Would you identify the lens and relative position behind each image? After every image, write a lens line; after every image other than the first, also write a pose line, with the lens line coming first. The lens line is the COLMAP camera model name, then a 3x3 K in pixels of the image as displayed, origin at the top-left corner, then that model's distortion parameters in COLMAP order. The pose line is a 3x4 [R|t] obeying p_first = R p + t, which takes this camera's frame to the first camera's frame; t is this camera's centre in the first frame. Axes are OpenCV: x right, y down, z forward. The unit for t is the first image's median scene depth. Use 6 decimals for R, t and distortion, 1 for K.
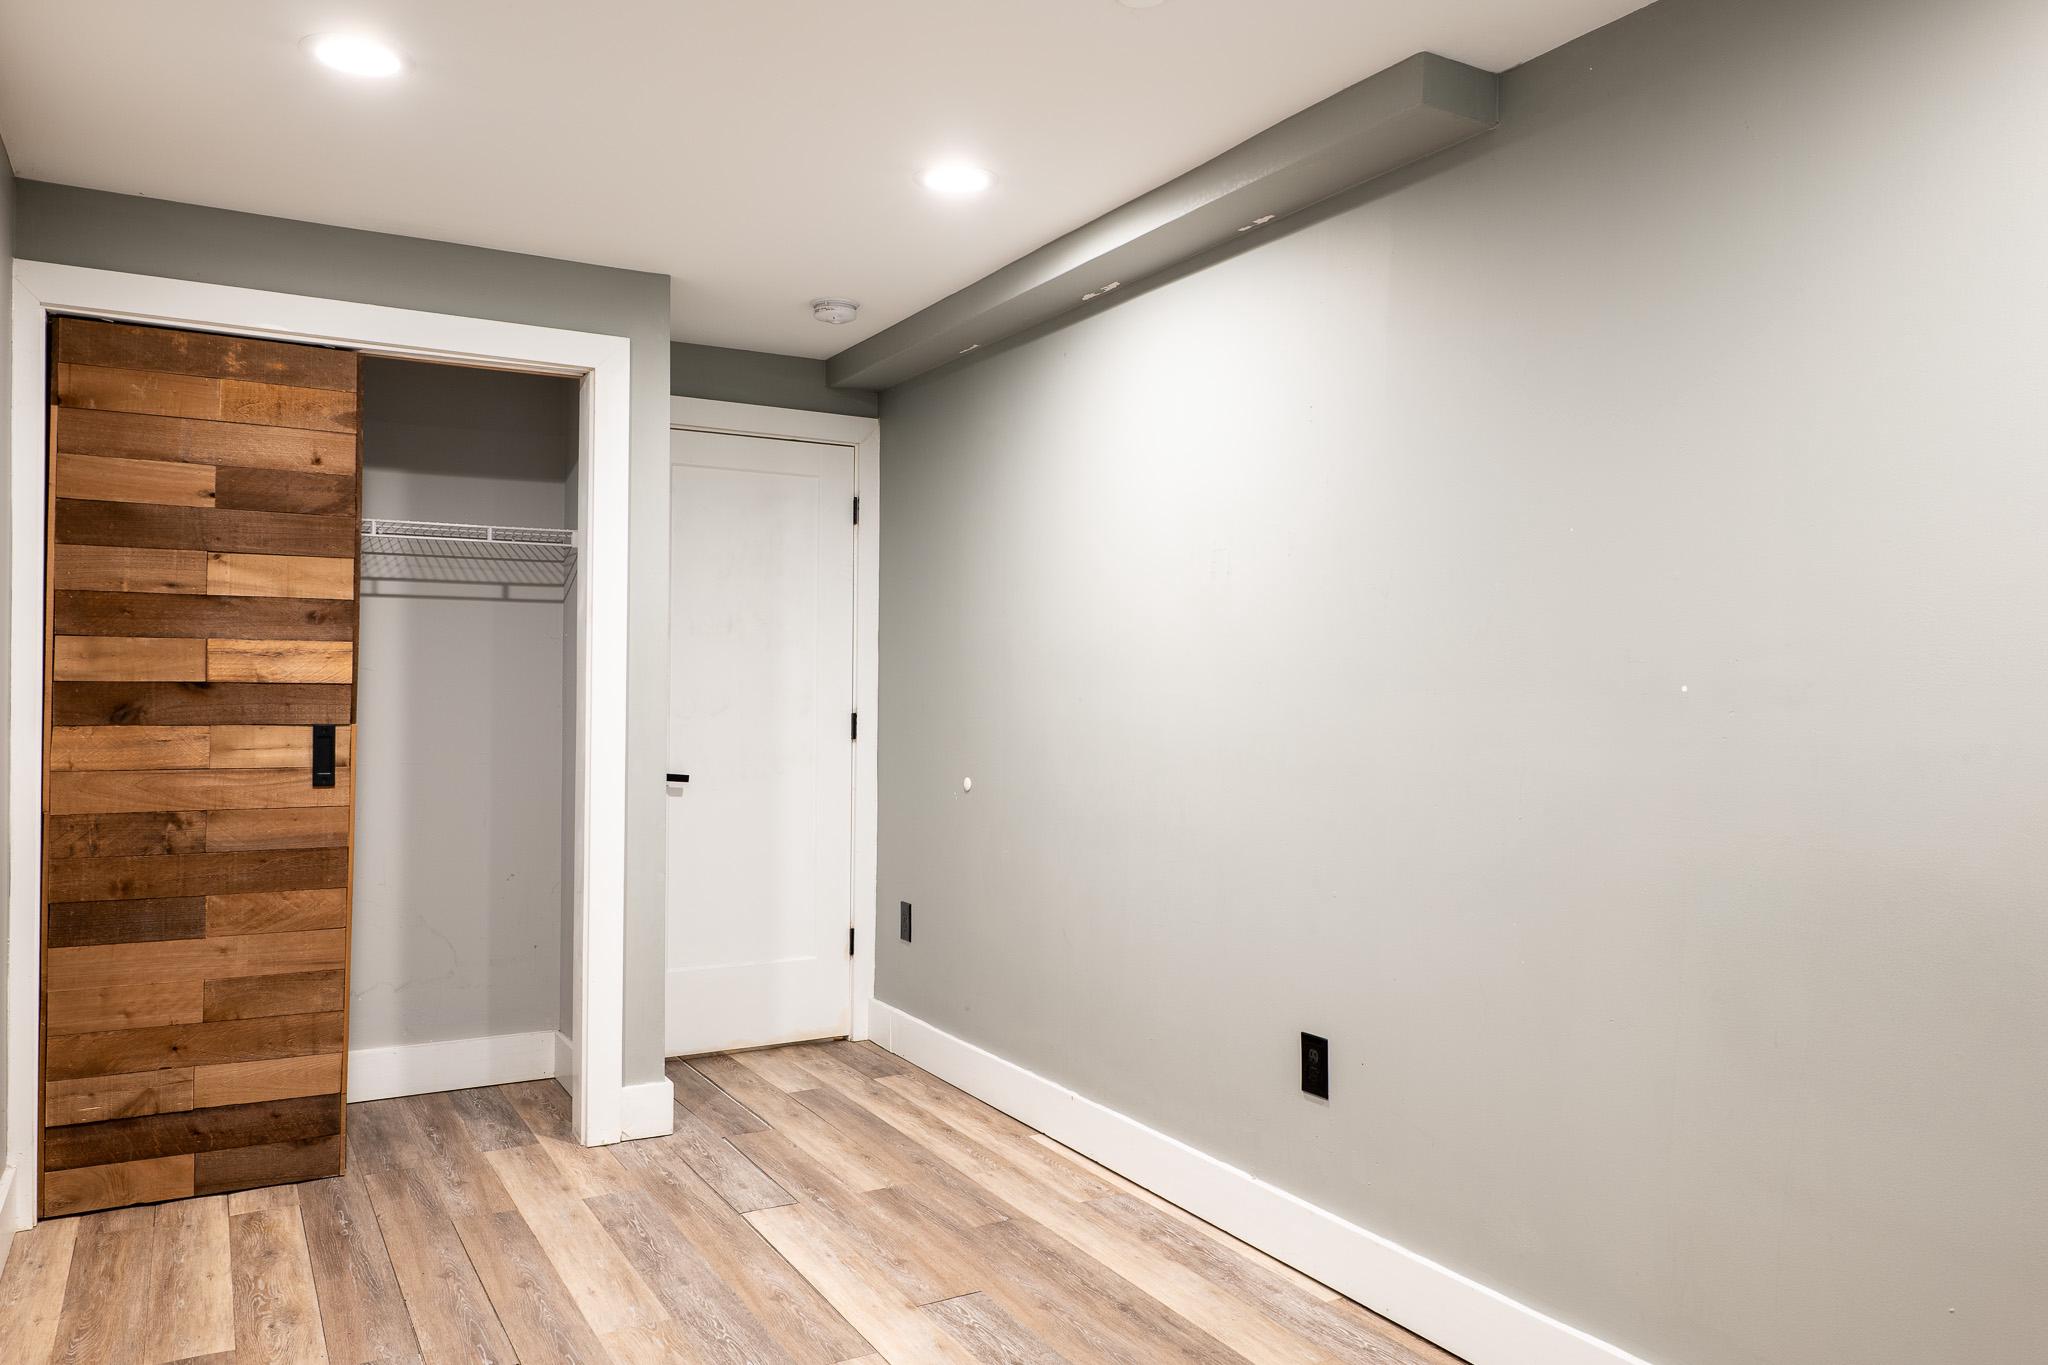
lens RADIAL K [[1452.0, 0, 1032.3], [0, 1452.0, 685.4], [0, 0, 1]] dist [0.003026, 0.000629]
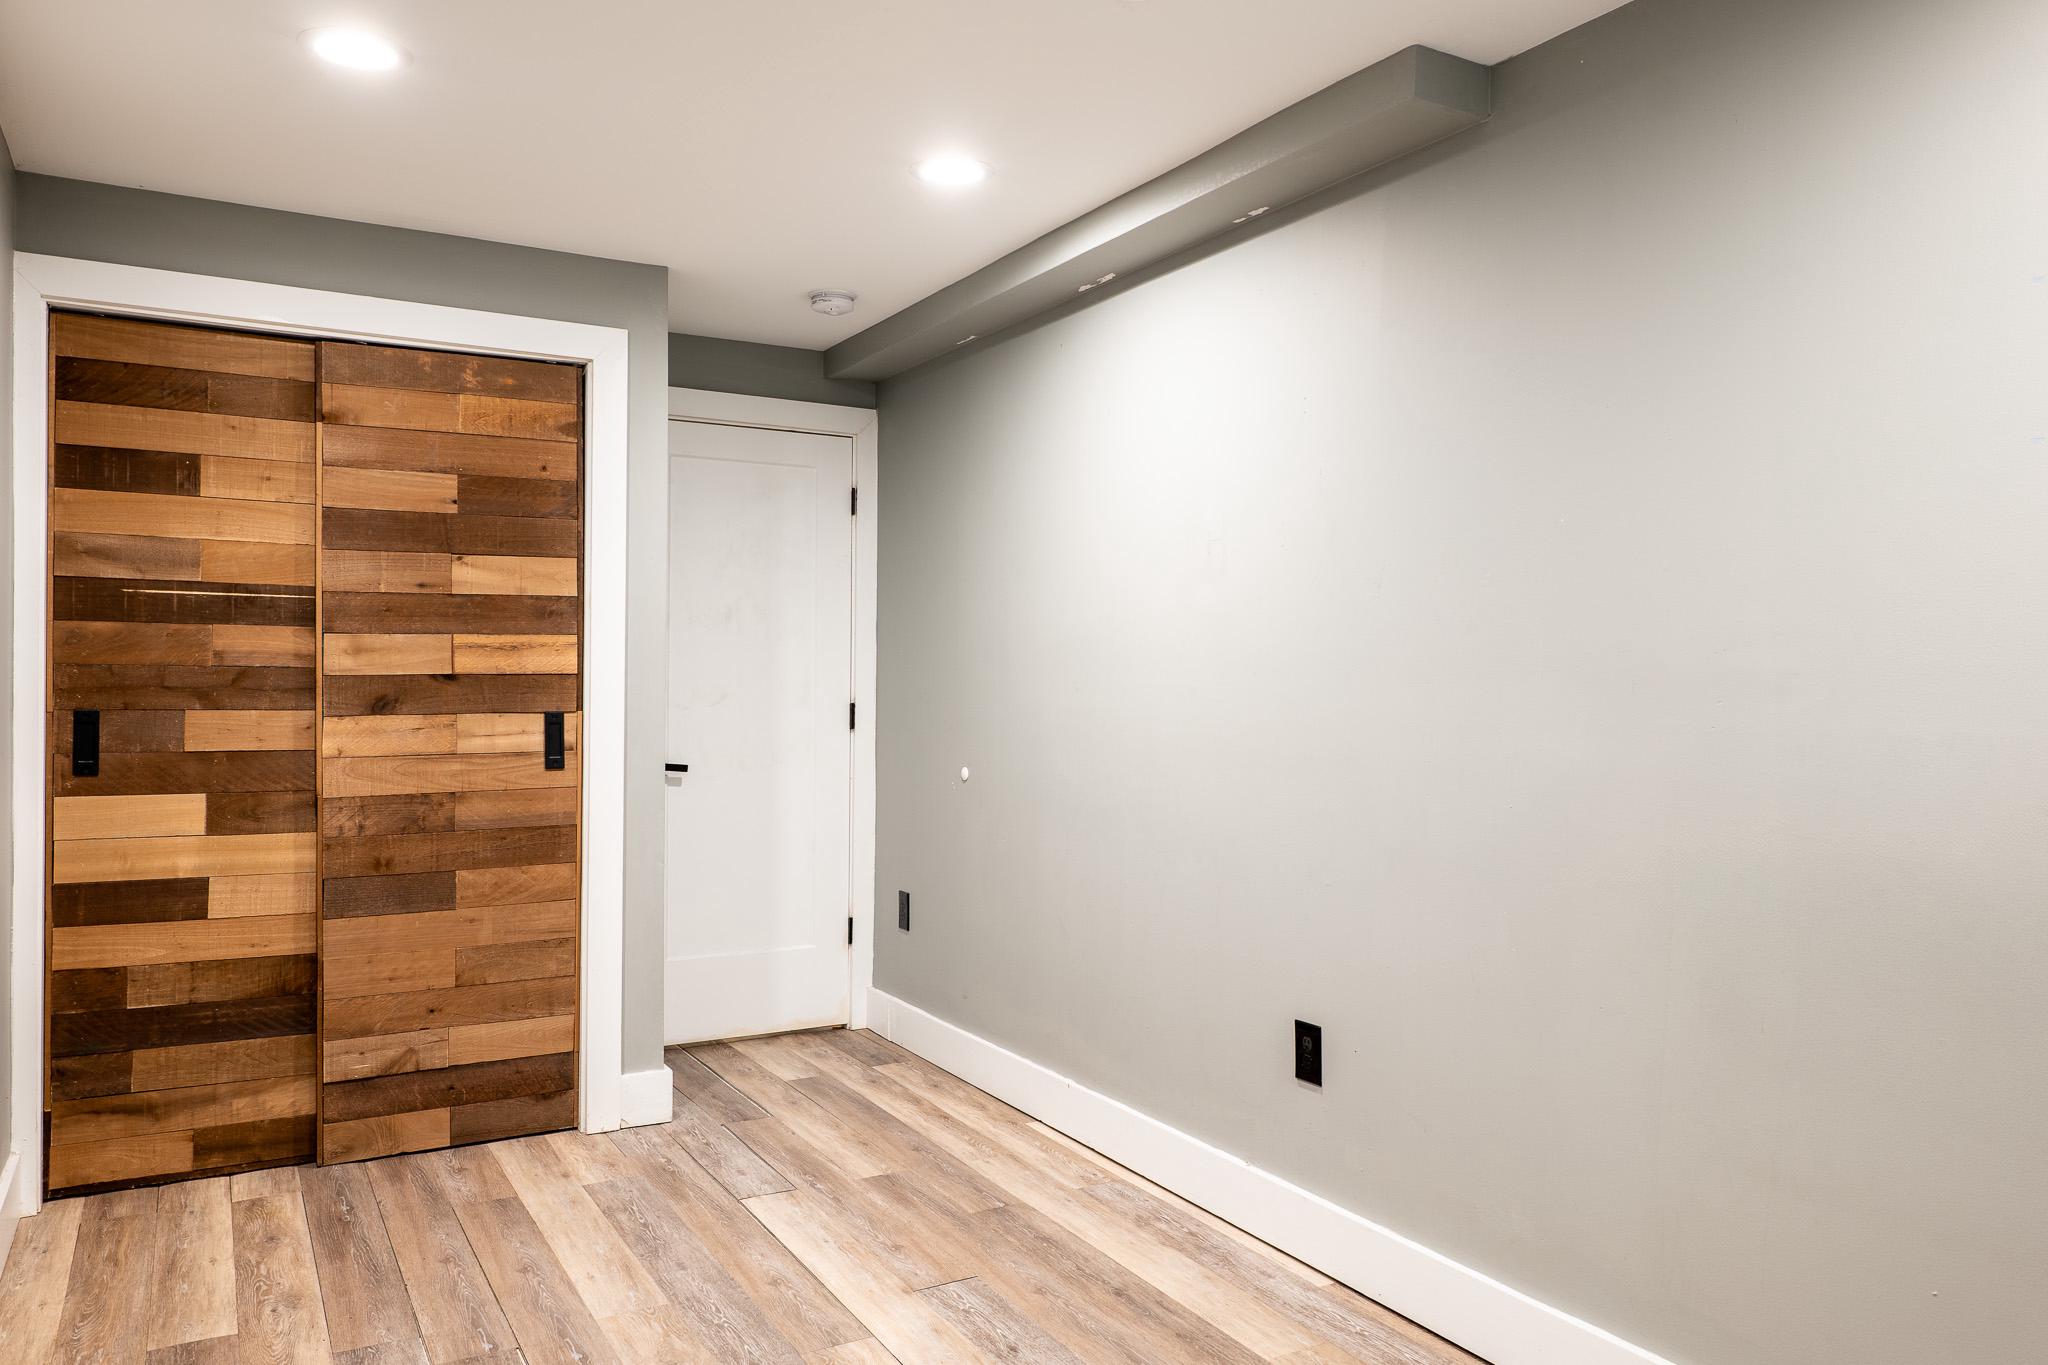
lens RADIAL K [[1452.0, 0, 1014.8], [0, 1452.0, 683.5], [0, 0, 1]] dist [0.003026, 0.000629]
pose [[0.999999, 0.000243, 0.001168, -0.010861], [-0.000249, 0.999985, 0.005477, -0.000141], [-0.001167, -0.005477, 0.999984, -0.006421]]
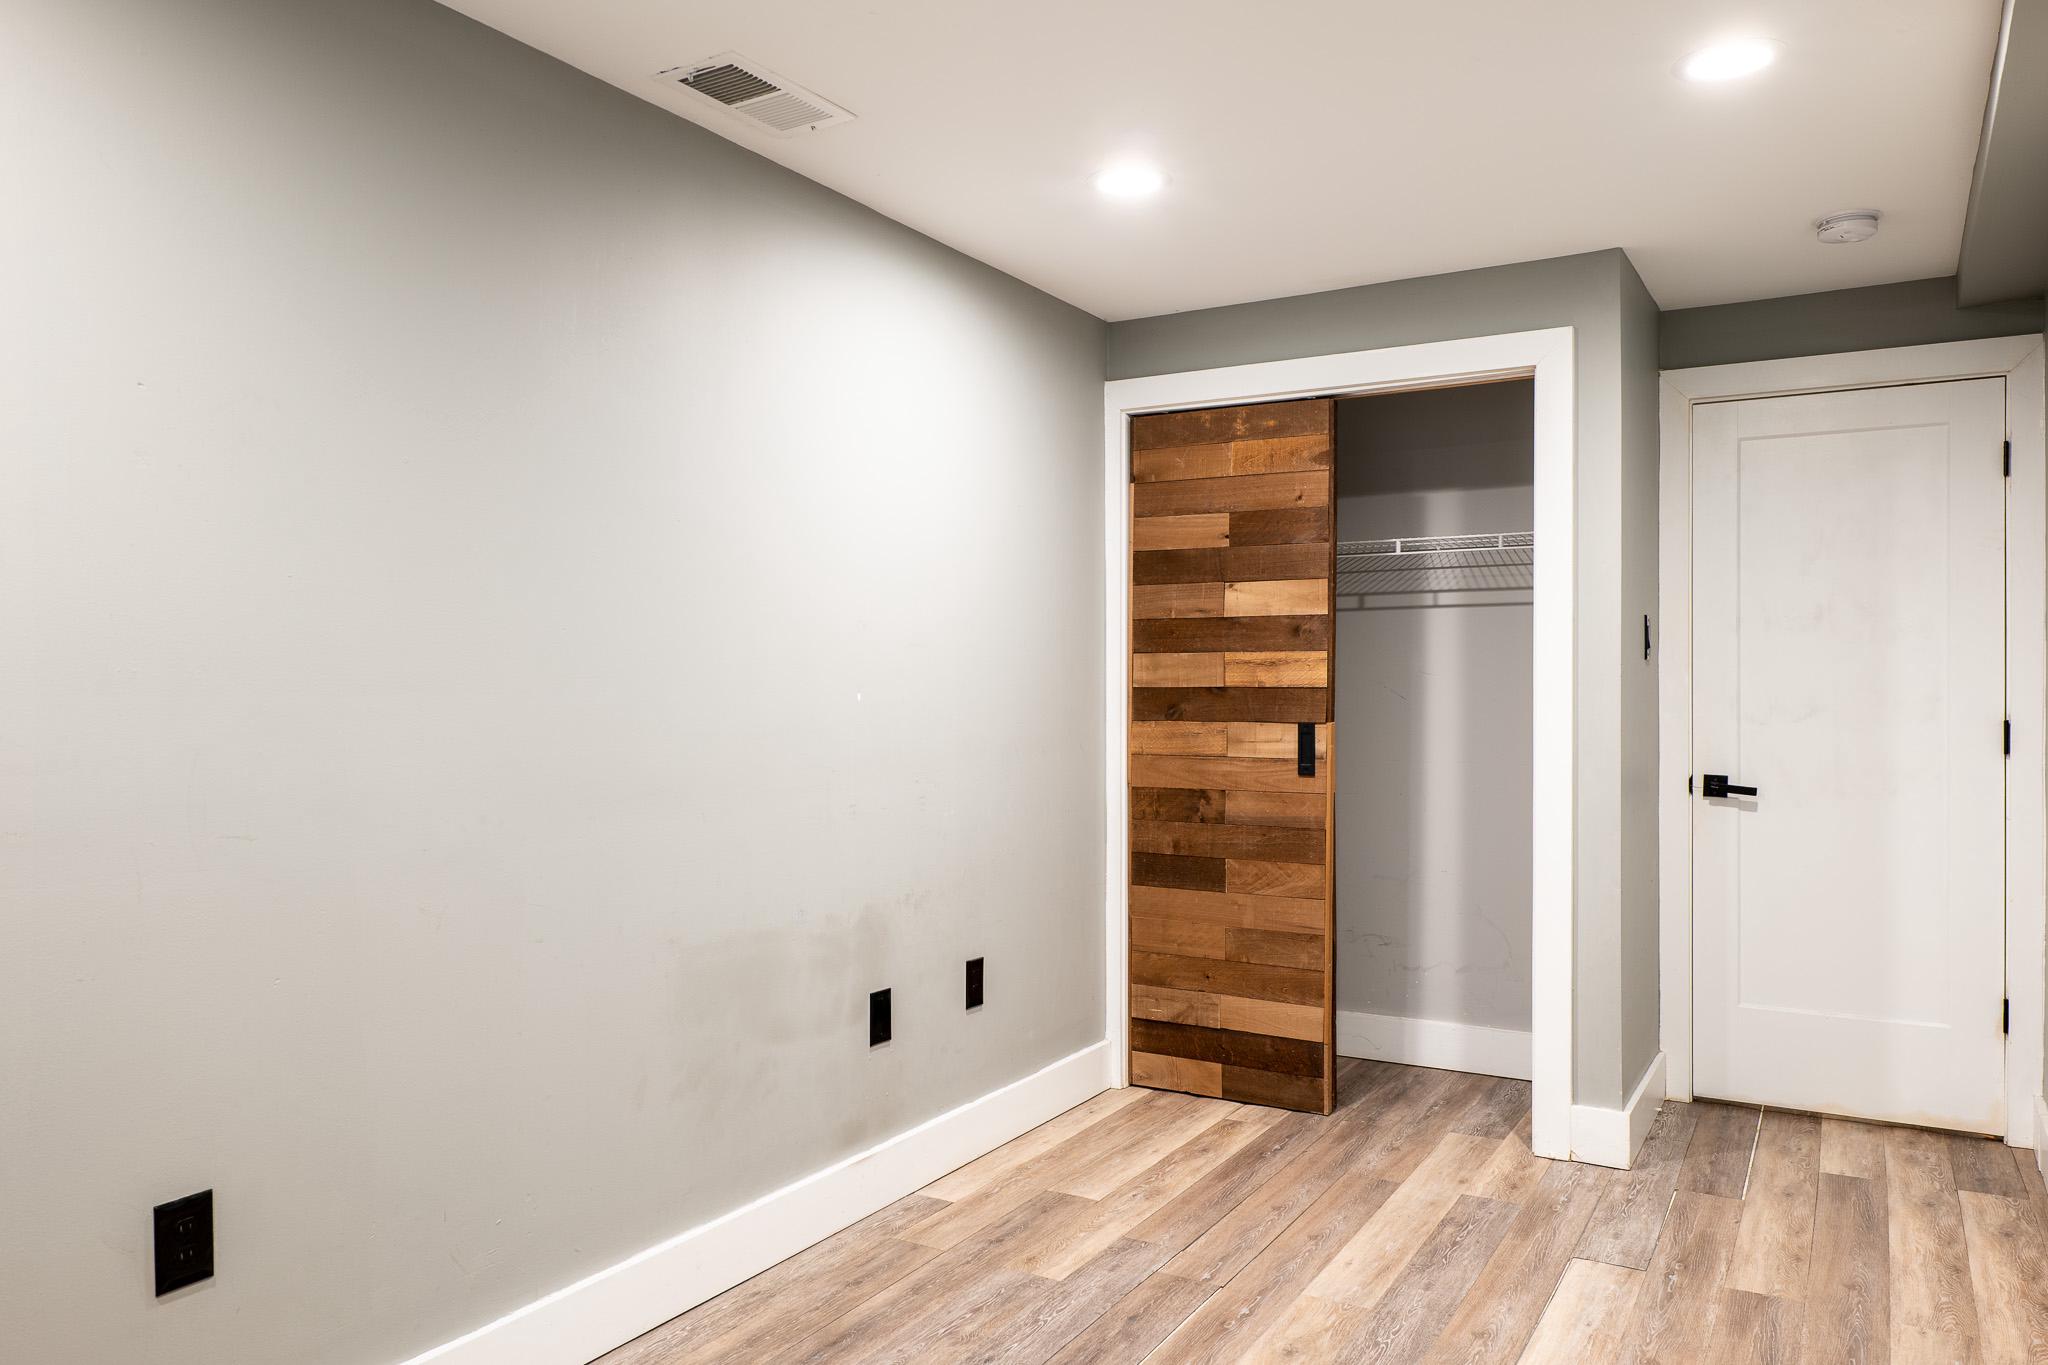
lens RADIAL K [[1452.0, 0, 1022.3], [0, 1452.0, 684.4], [0, 0, 1]] dist [0.003026, 0.000629]
pose [[0.492449, -0.008928, -0.870296, 0.425157], [0.006169, 0.999958, -0.006767, 0.002661], [0.870320, -0.002036, 0.492483, 0.233717]]
